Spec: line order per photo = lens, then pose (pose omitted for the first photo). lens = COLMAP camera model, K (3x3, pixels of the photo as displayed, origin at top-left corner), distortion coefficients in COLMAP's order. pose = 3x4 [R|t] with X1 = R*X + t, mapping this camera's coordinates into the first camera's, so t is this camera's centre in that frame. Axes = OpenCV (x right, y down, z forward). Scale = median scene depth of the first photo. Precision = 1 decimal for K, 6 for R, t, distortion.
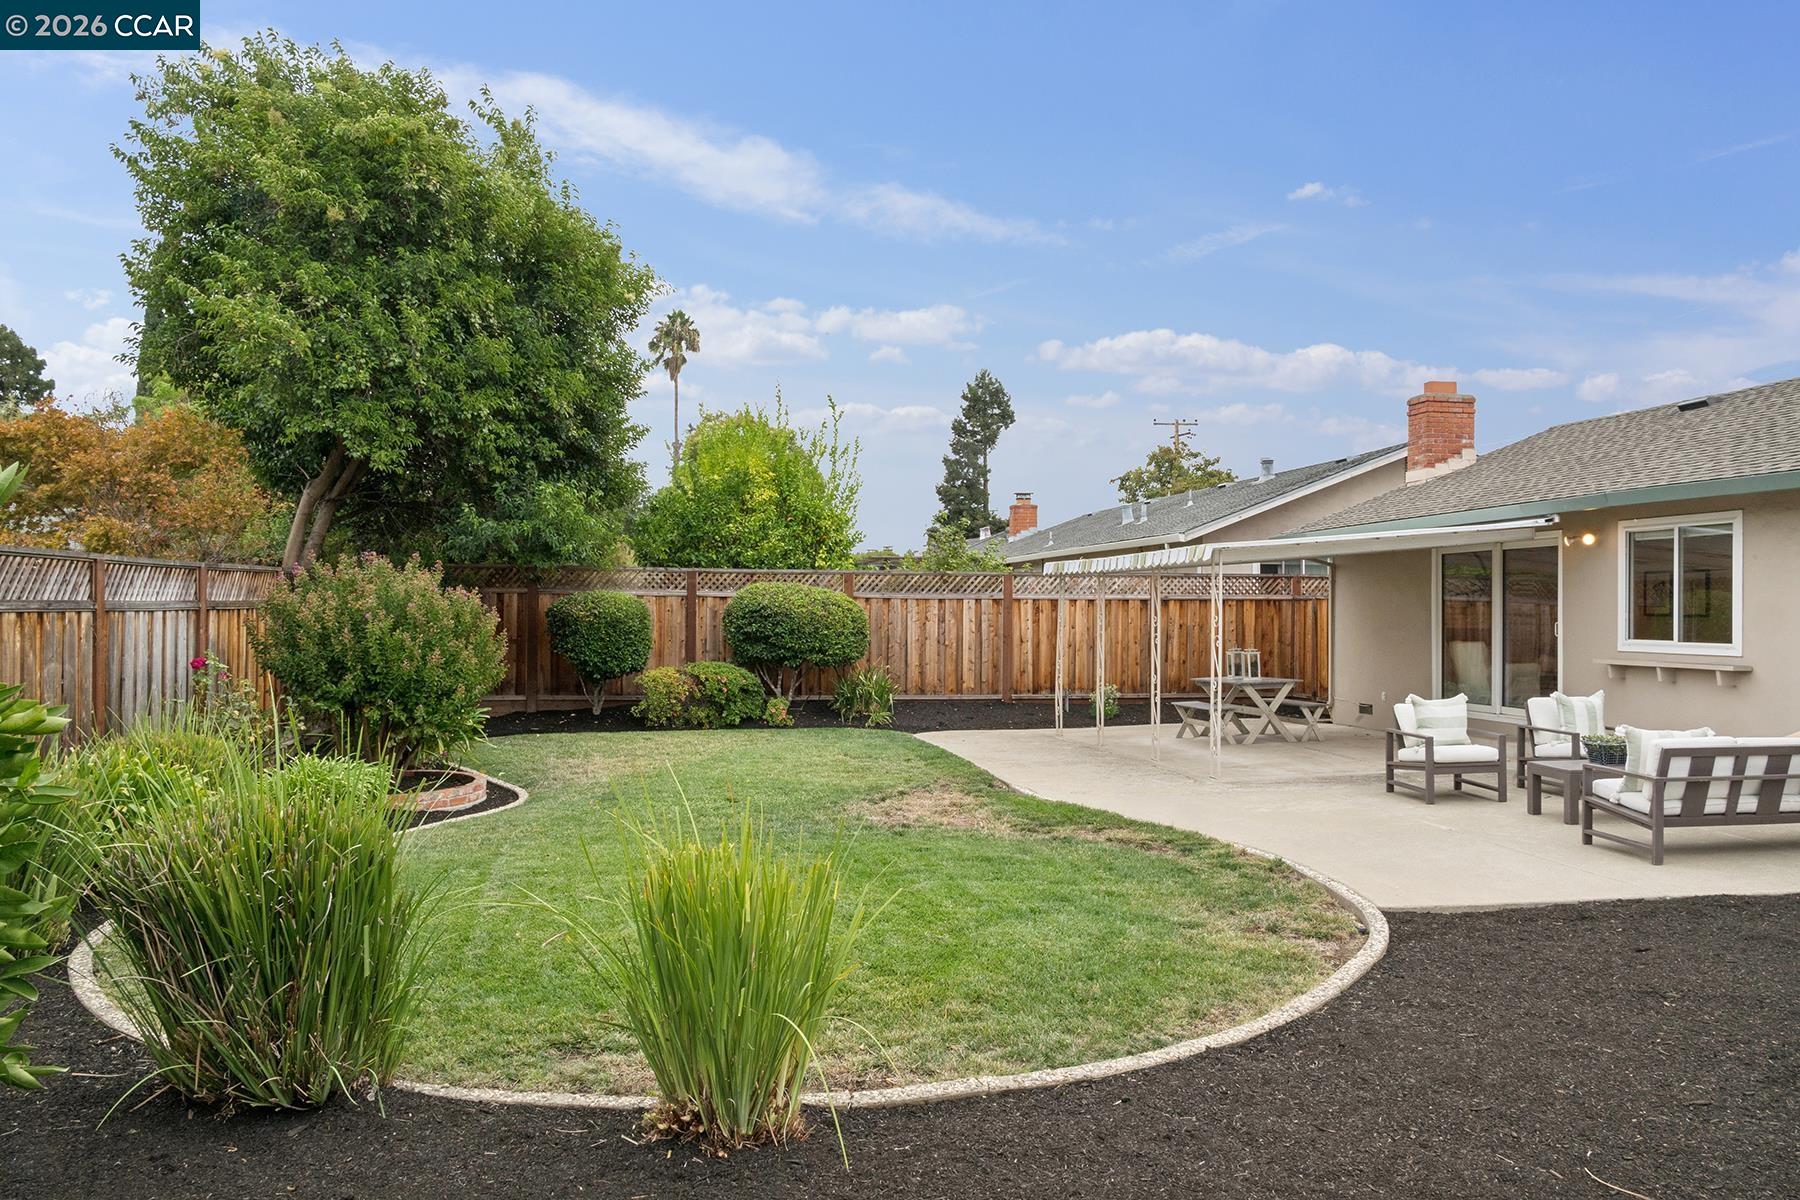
lens RADIAL K [[1376.5, 0, 900.0], [0, 1376.5, 600.0], [0, 0, 1]] dist [-0.006896, -0.002981]
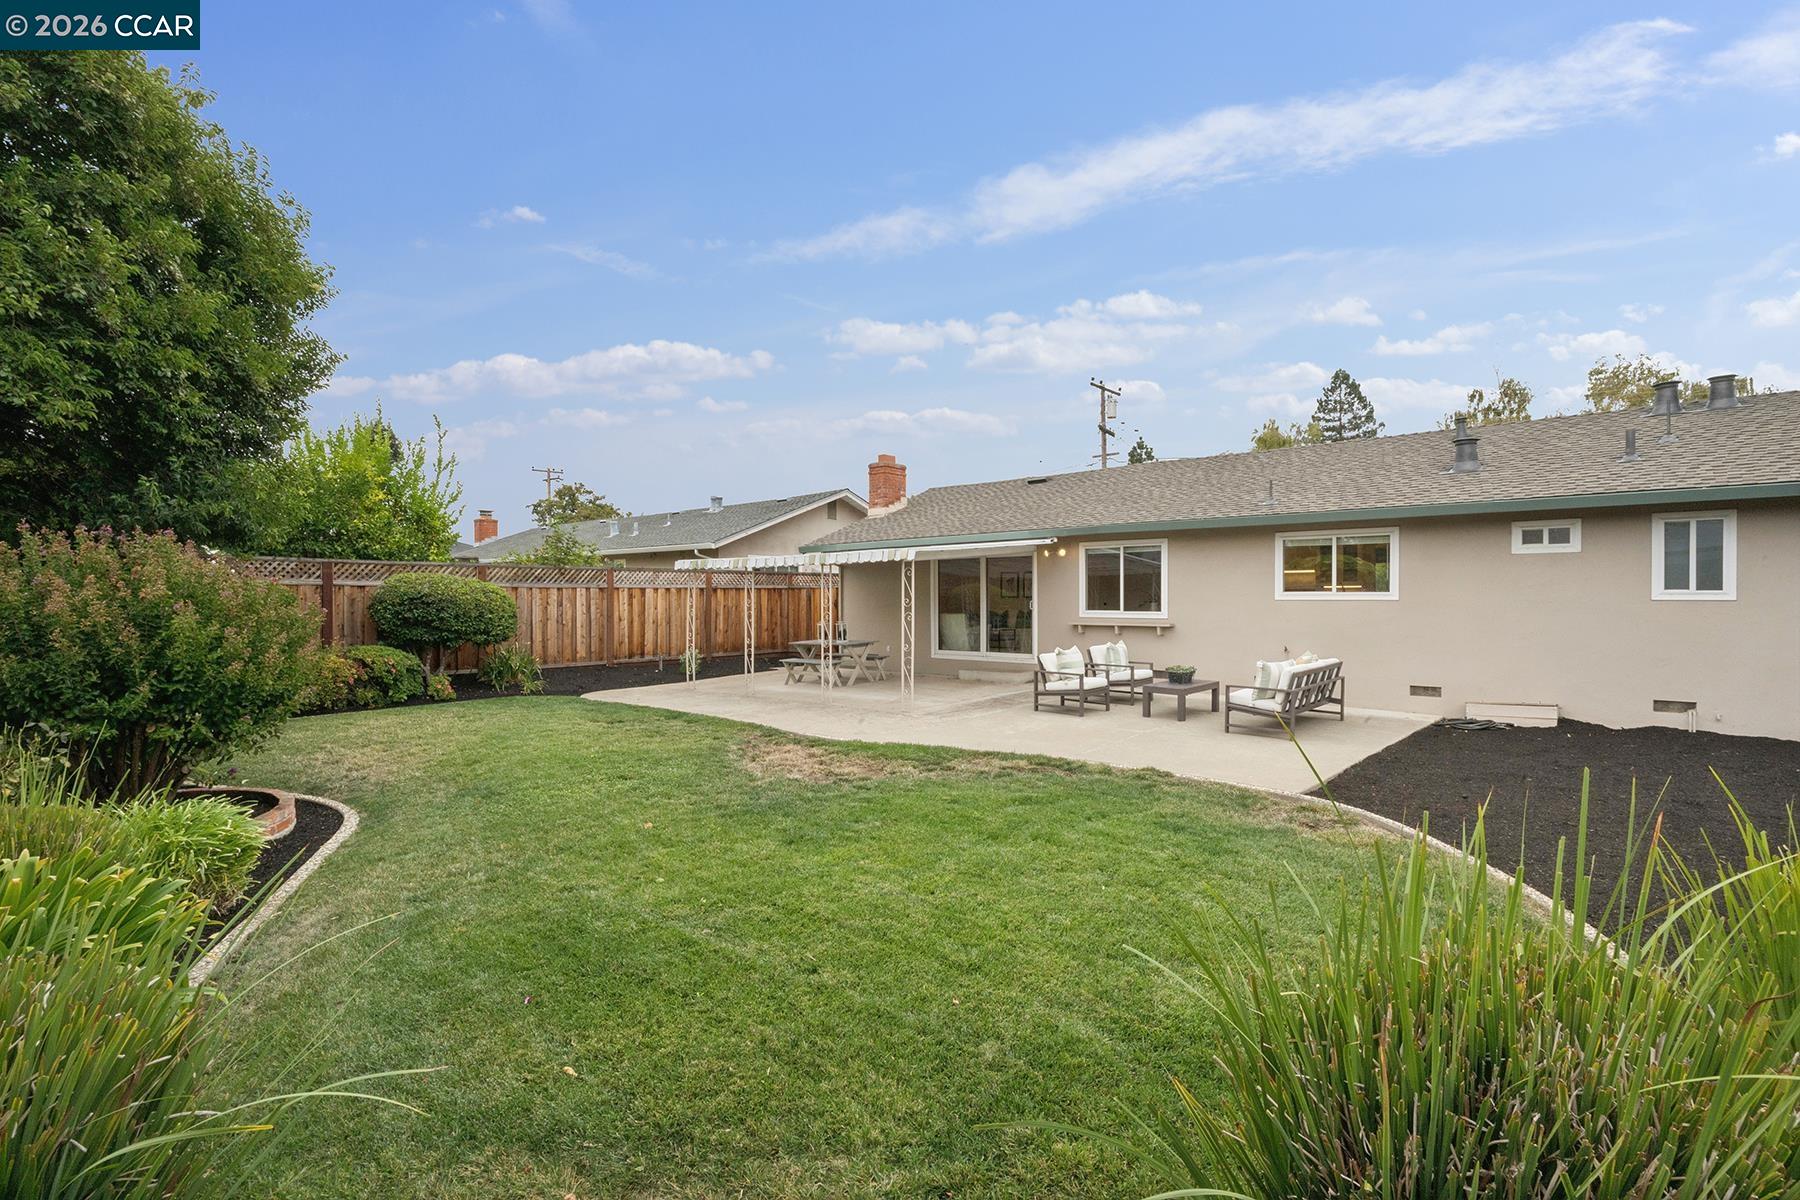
lens RADIAL K [[818.2, 0, 900.0], [0, 818.2, 600.0], [0, 0, 1]] dist [-0.000449, -0.000190]
pose [[0.775537, -0.009305, 0.631234, -0.220202], [0.001435, 0.999915, 0.012977, 0.001298], [-0.631301, -0.009159, 0.775484, 0.241422]]
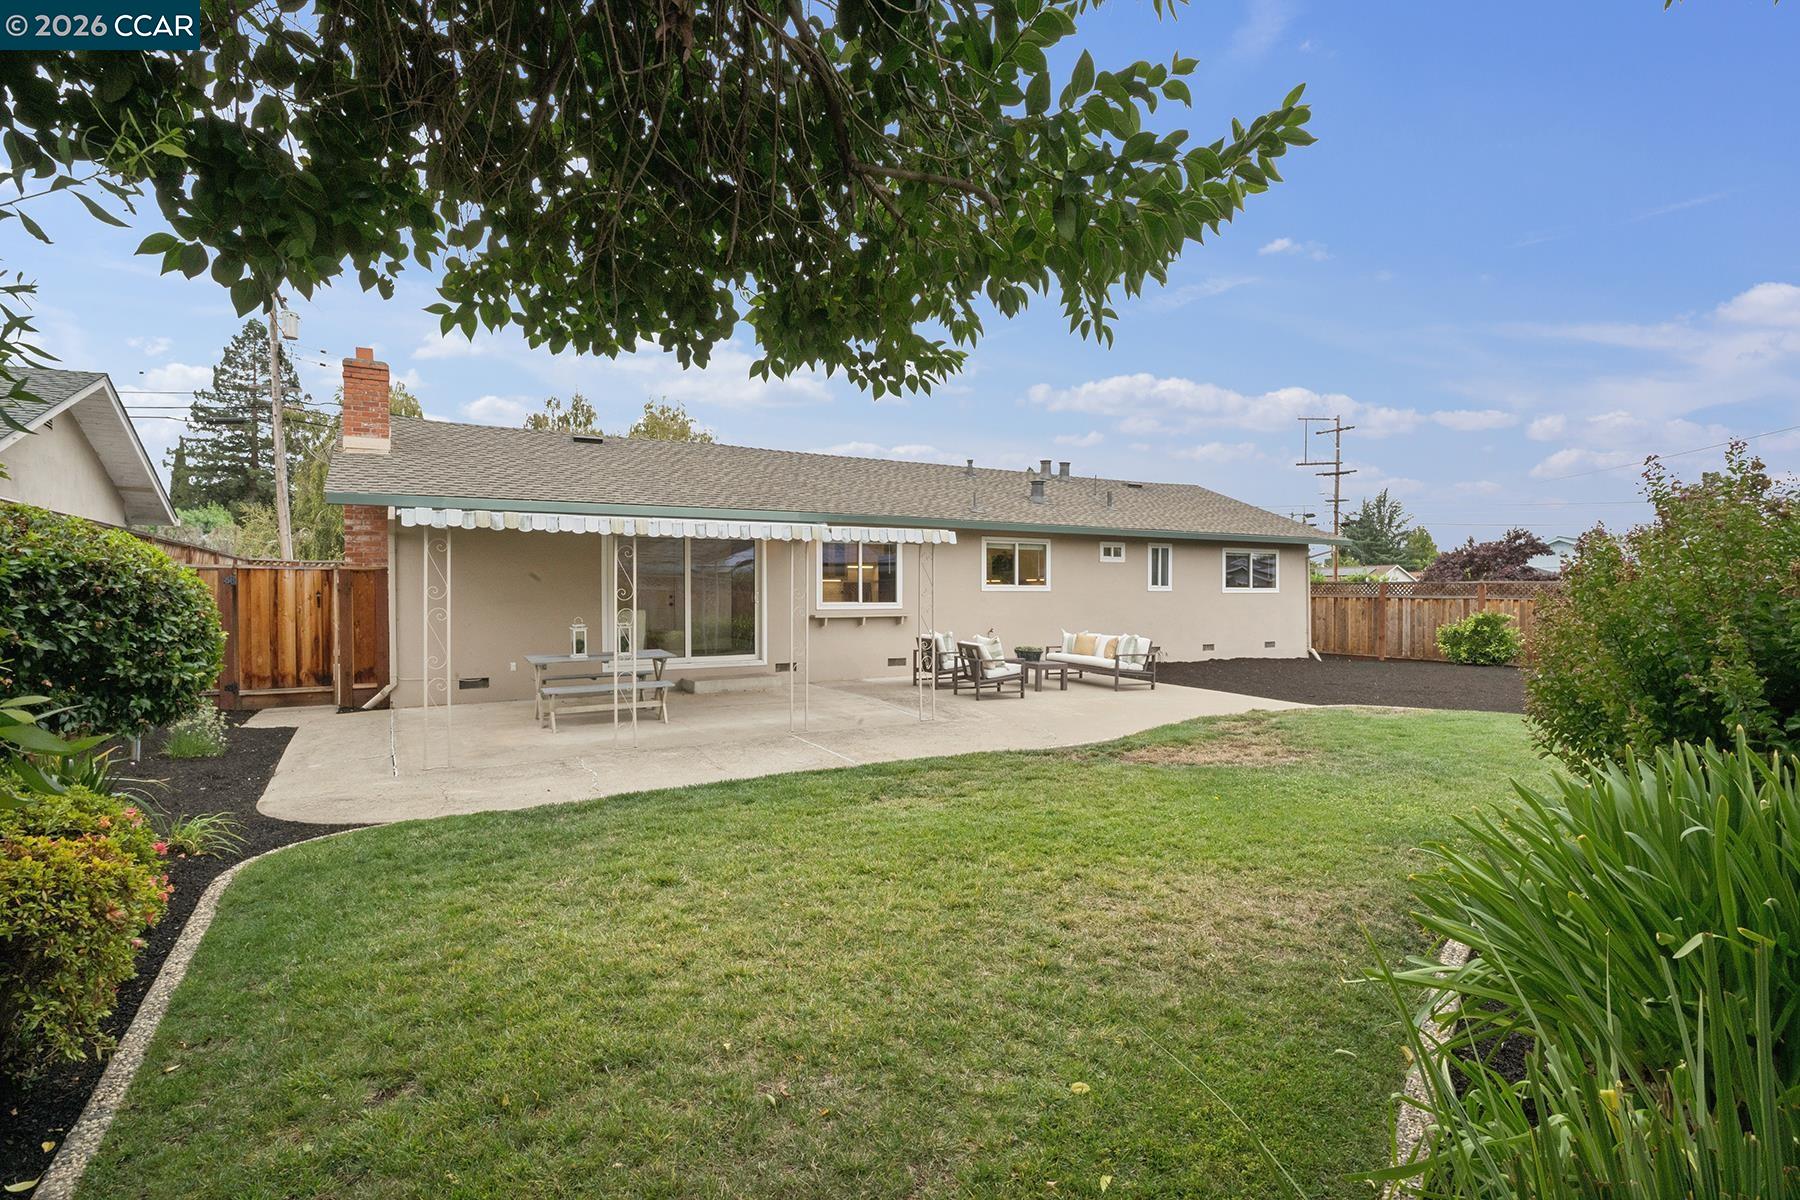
lens RADIAL K [[861.2, 0, 900.0], [0, 861.2, 600.0], [0, 0, 1]] dist [-0.022273, 0.000022]
pose [[-0.342752, -0.019587, 0.939222, -0.331728], [-0.011868, 0.999793, 0.016520, 0.005765], [-0.939351, -0.005484, -0.342914, 0.900059]]
